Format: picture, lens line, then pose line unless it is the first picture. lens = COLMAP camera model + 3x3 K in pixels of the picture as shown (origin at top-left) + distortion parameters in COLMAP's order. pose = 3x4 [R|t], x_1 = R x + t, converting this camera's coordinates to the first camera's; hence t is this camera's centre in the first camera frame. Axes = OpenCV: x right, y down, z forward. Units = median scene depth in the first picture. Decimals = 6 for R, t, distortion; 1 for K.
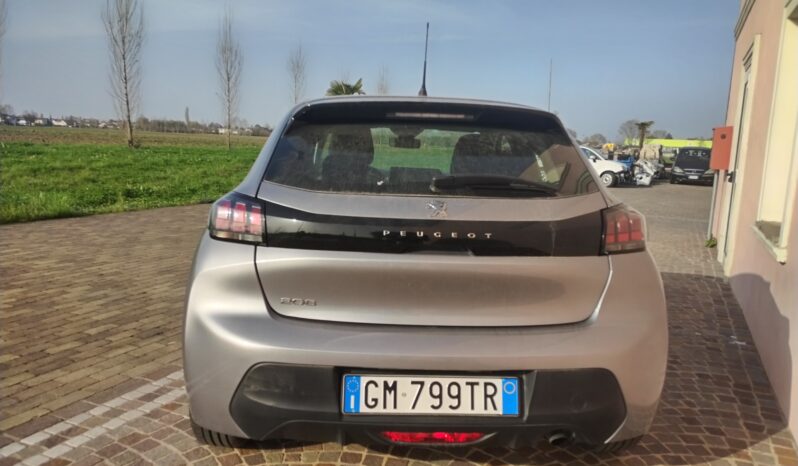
lens RADIAL K [[587.5, 0, 401.3], [0, 587.5, 226.3], [0, 0, 1]] dist [0.022391, -0.028790]
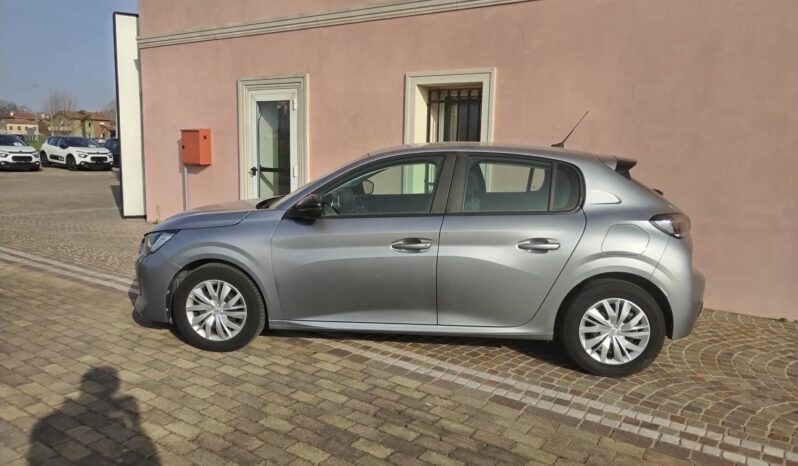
lens RADIAL K [[587.5, 0, 401.1], [0, 587.5, 232.0], [0, 0, 1]] dist [0.022391, -0.028790]
pose [[0.152735, -0.179866, 0.971761, -1.884990], [0.122626, 0.979149, 0.161960, -0.338265], [-0.980630, 0.094426, 0.171607, 1.290329]]
